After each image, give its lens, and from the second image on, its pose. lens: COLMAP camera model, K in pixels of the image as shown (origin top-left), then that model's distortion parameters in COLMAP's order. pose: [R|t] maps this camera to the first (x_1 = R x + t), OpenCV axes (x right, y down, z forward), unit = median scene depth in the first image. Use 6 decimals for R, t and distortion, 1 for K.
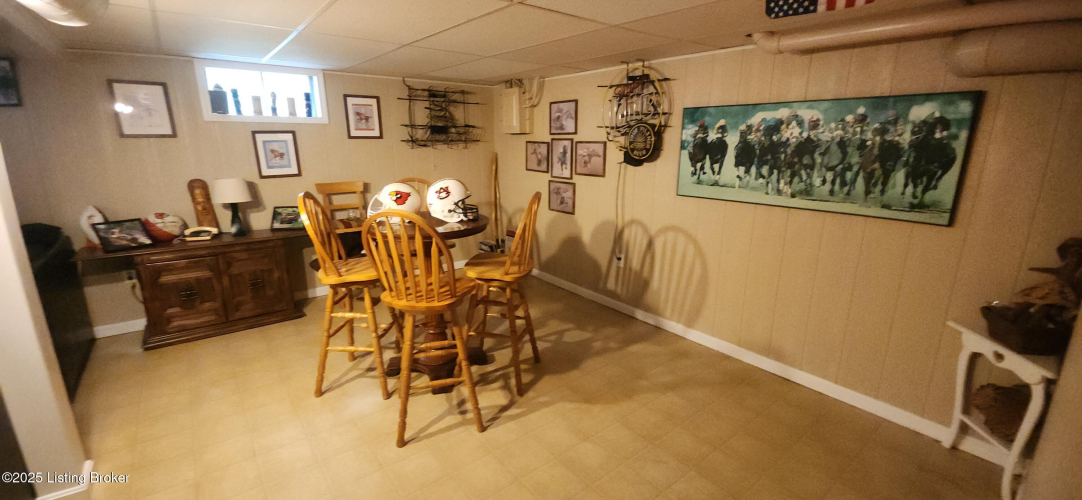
lens RADIAL K [[440.0, 0, 539.8], [0, 440.0, 249.6], [0, 0, 1]] dist [0.001022, -0.003188]
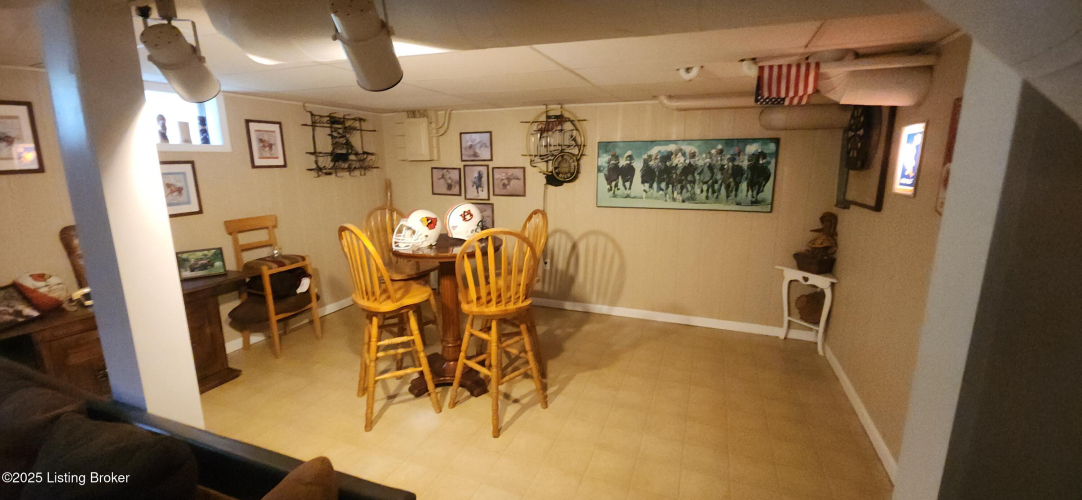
lens RADIAL K [[440.0, 0, 544.9], [0, 440.0, 250.6], [0, 0, 1]] dist [0.001022, -0.003188]
pose [[0.863682, -0.110348, 0.491810, -0.495411], [0.131900, 0.991220, -0.009232, -0.002684], [-0.486473, 0.072843, 0.870654, -0.060452]]
